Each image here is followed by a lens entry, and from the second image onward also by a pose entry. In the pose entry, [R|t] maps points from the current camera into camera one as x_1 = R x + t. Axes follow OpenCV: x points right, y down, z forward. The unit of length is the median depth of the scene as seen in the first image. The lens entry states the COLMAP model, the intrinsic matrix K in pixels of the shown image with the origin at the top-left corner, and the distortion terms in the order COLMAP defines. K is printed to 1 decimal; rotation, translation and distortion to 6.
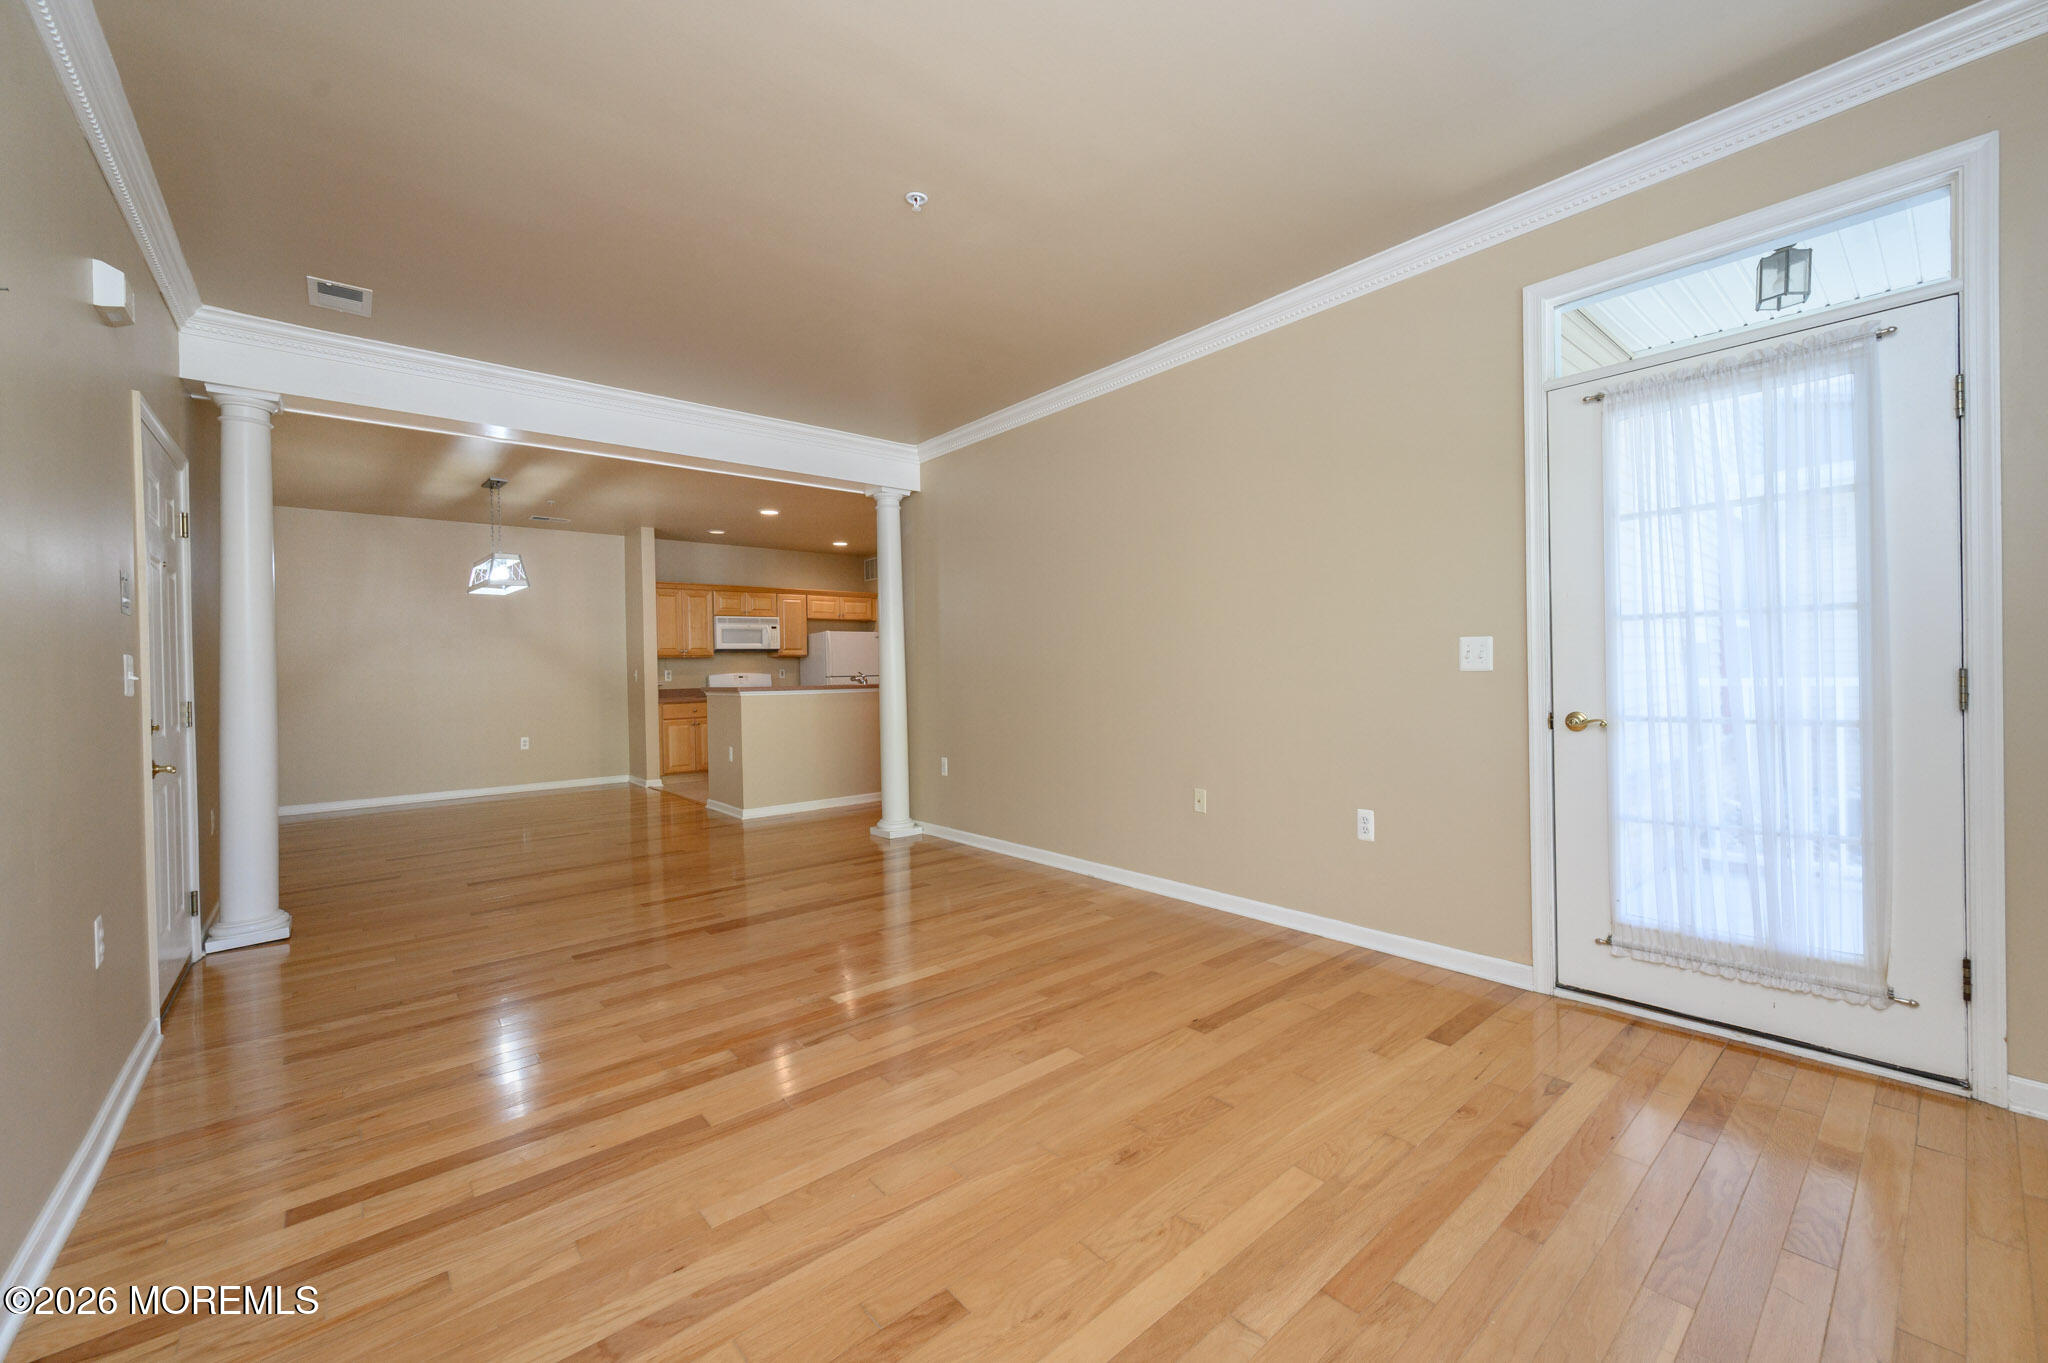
lens RADIAL K [[805.8, 0, 1042.4], [0, 805.8, 671.3], [0, 0, 1]] dist [-0.001045, -0.000334]
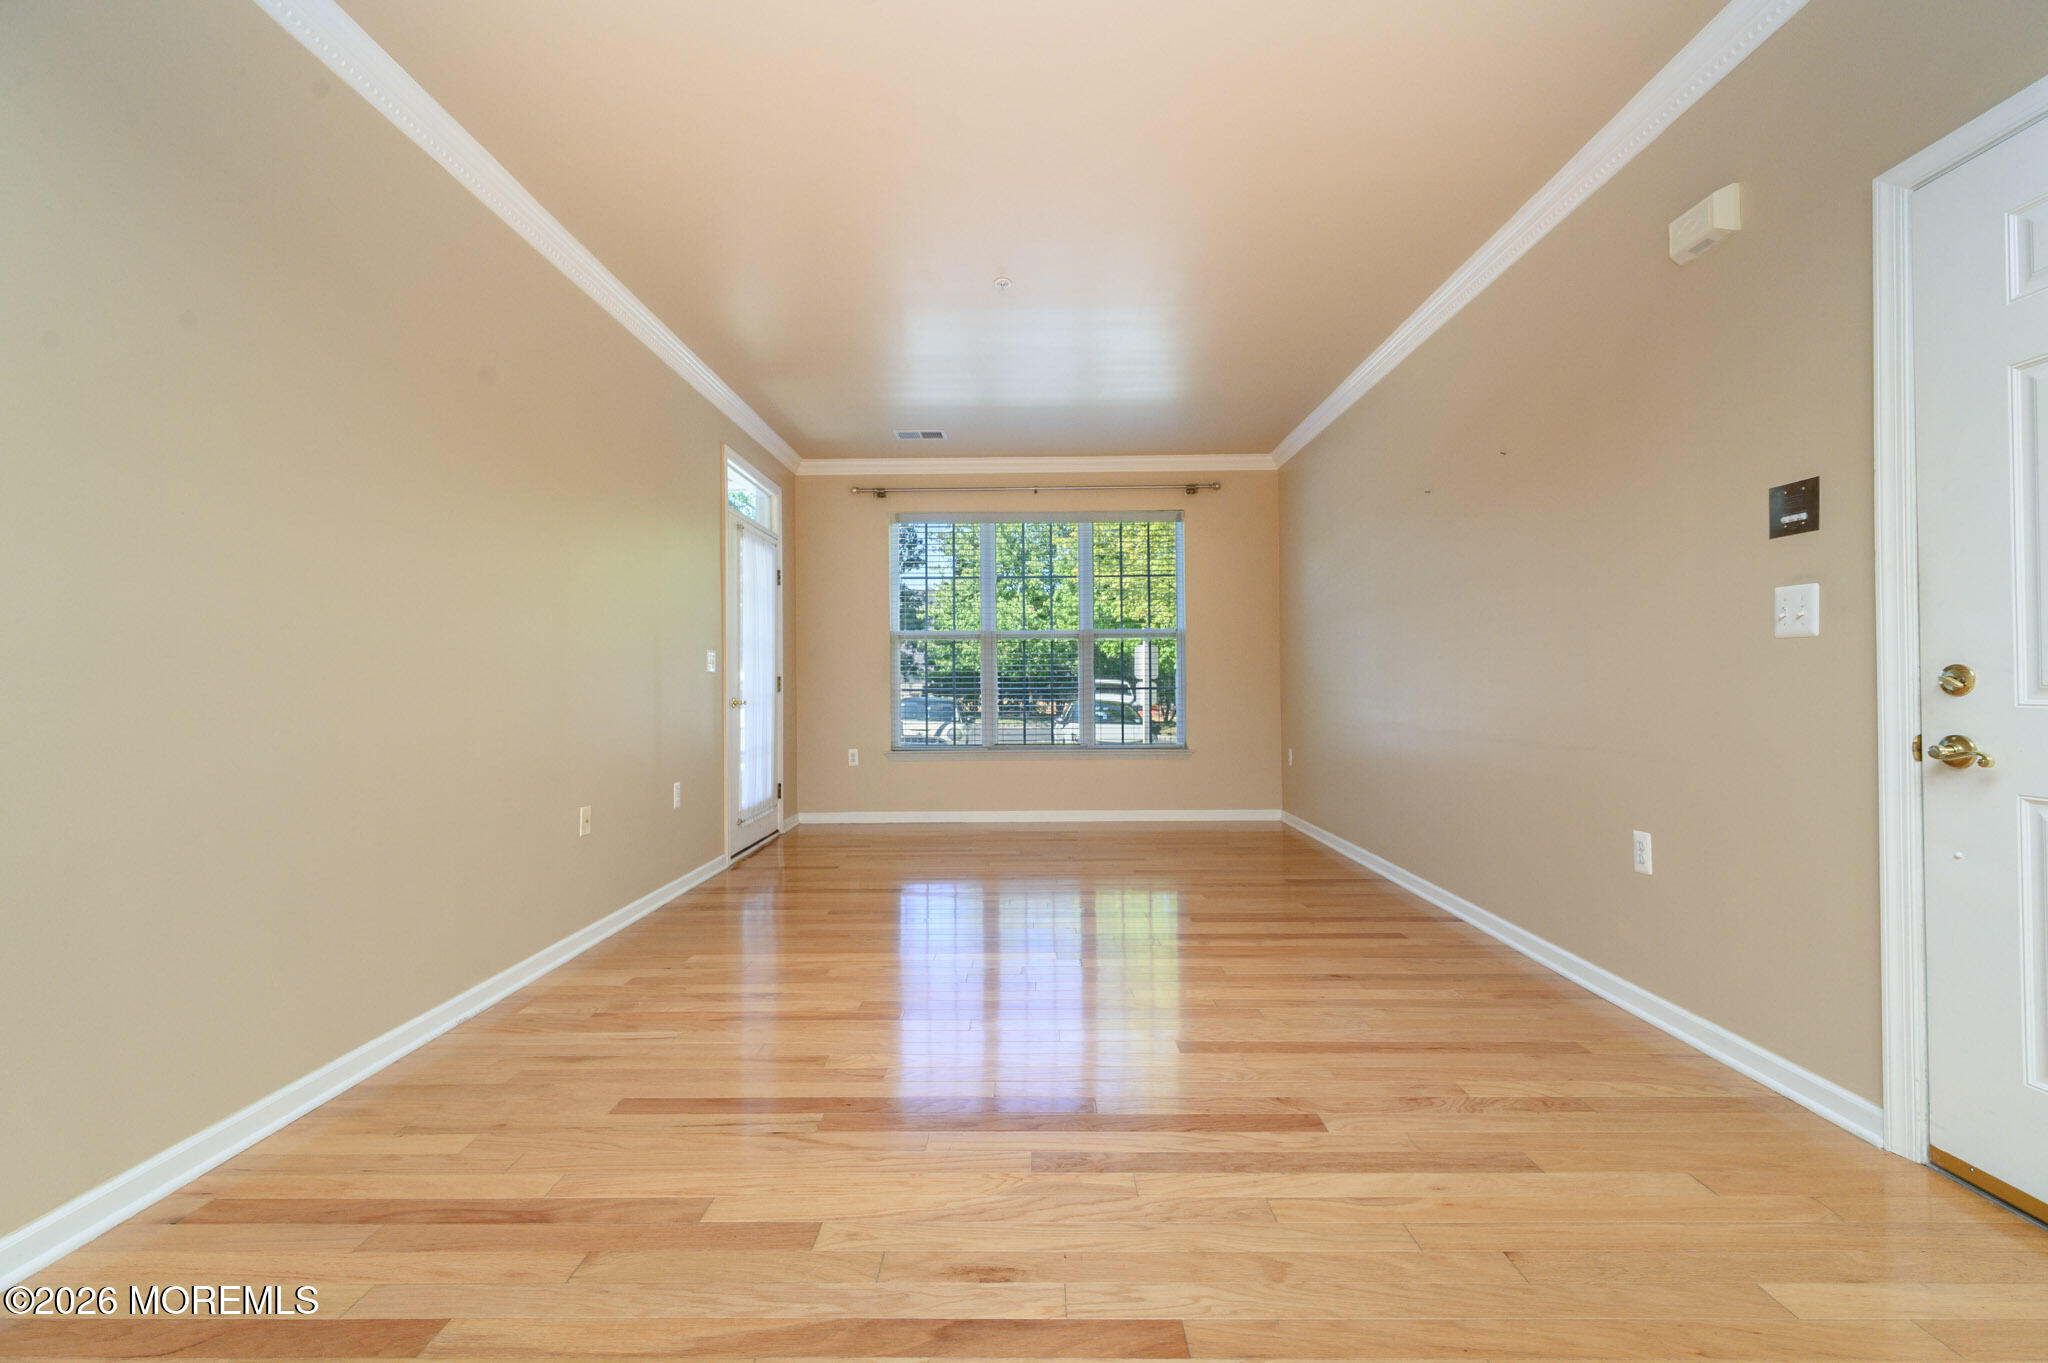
lens RADIAL K [[805.8, 0, 1035.8], [0, 805.8, 671.8], [0, 0, 1]] dist [-0.001045, -0.000334]
pose [[-0.746377, 0.034986, 0.664603, -0.293232], [0.024475, 0.999385, -0.025123, 0.018257], [-0.665073, -0.002485, -0.746774, 0.555905]]
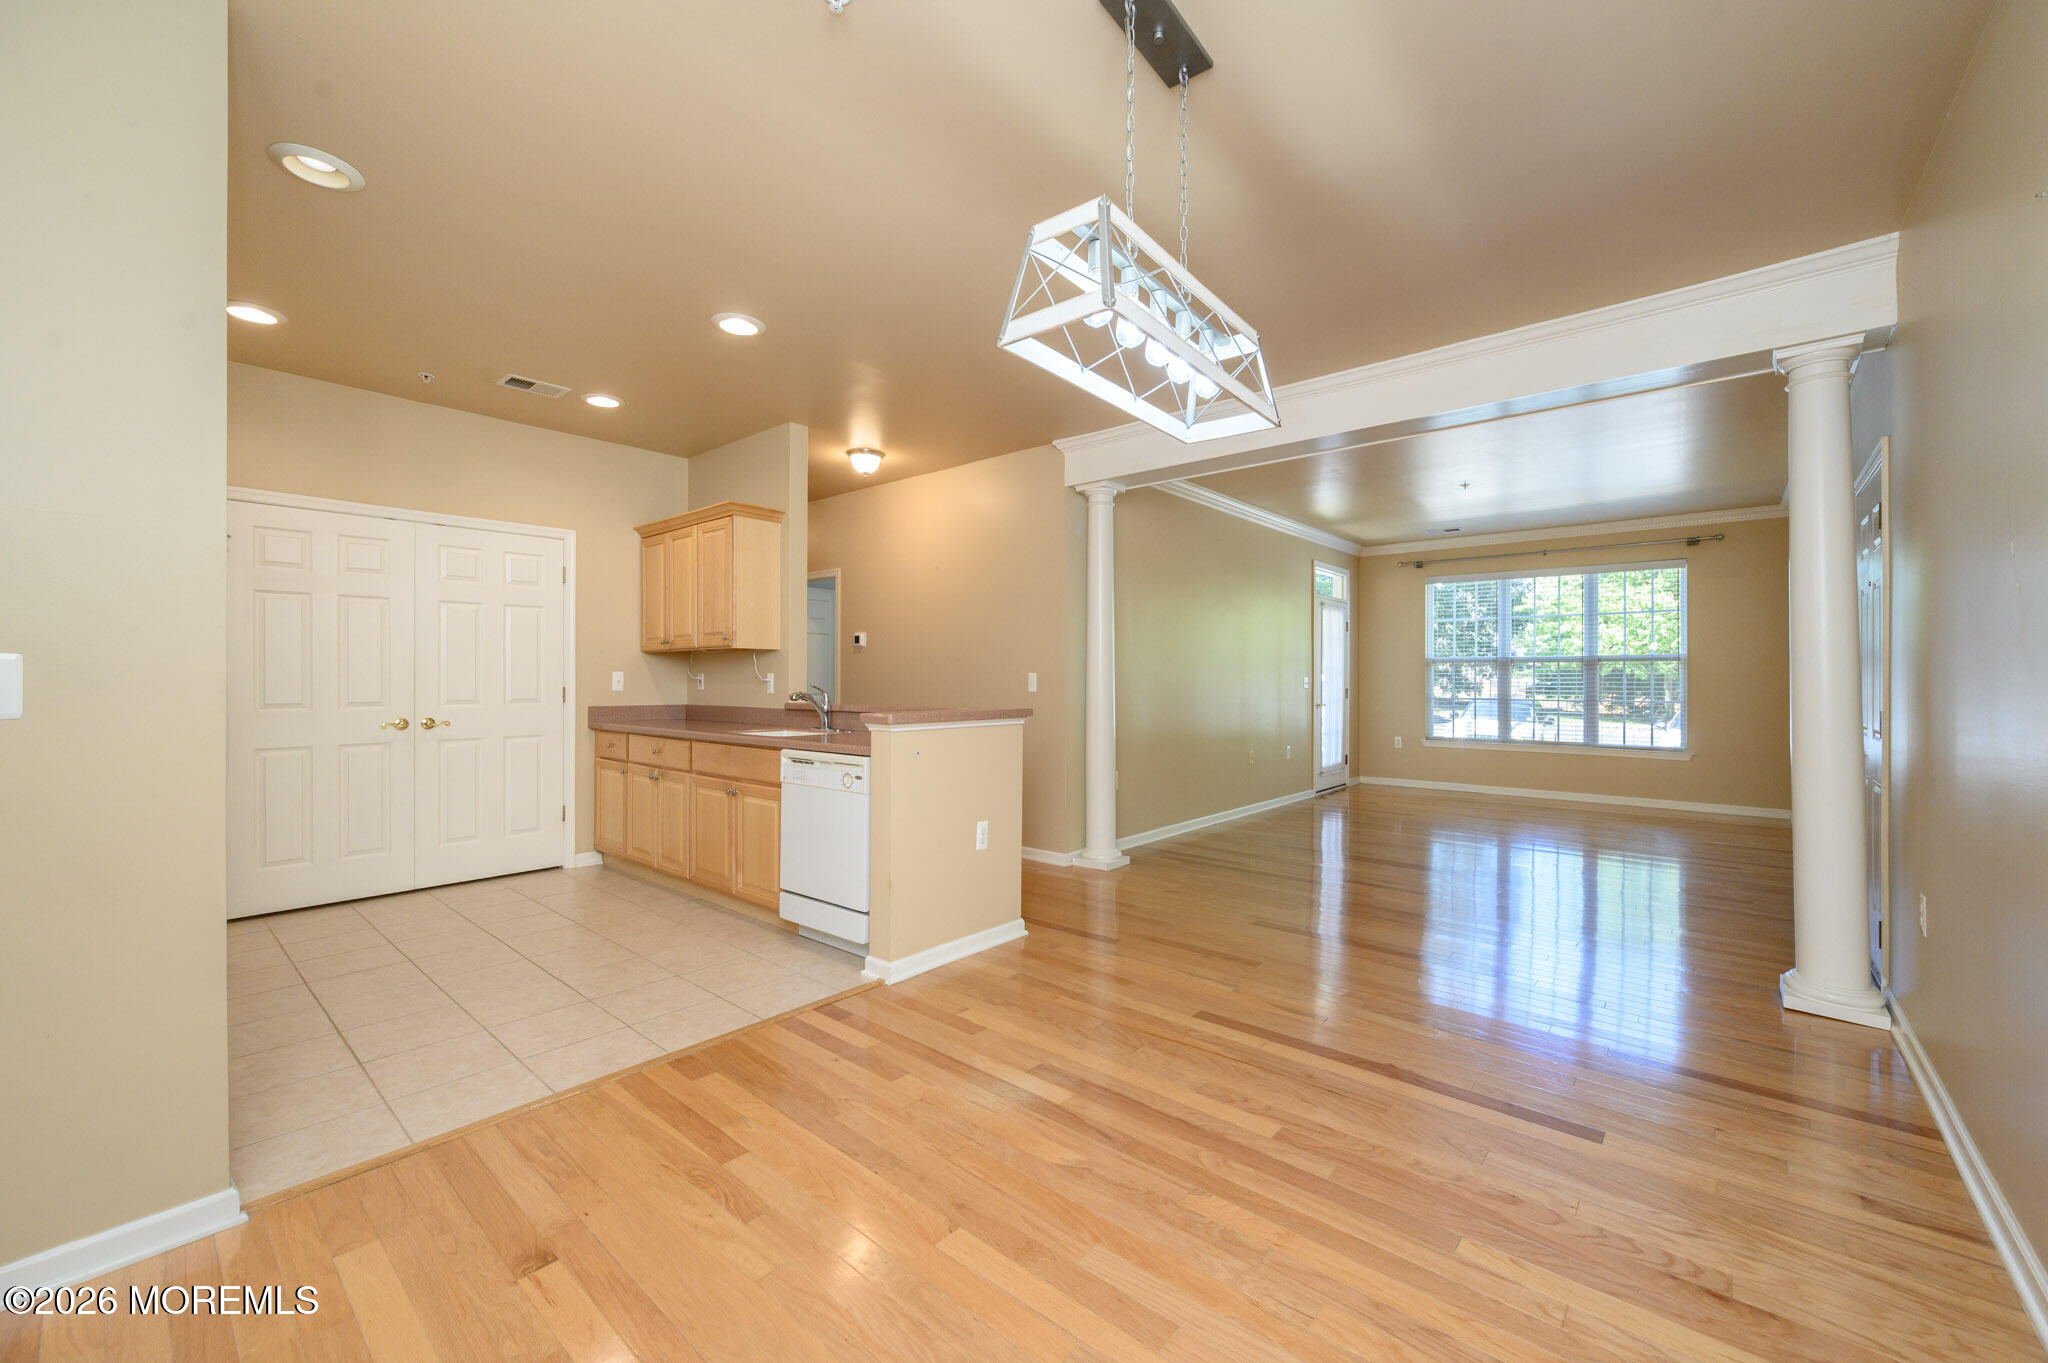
lens RADIAL K [[805.8, 0, 1024.0], [0, 805.8, 683.5], [0, 0, 1]] dist [-0.001045, -0.000334]
pose [[-0.130004, 0.010195, 0.991461, -0.657859], [0.000852, 0.999948, -0.010170, 0.005698], [-0.991513, -0.000478, -0.130006, 0.744417]]
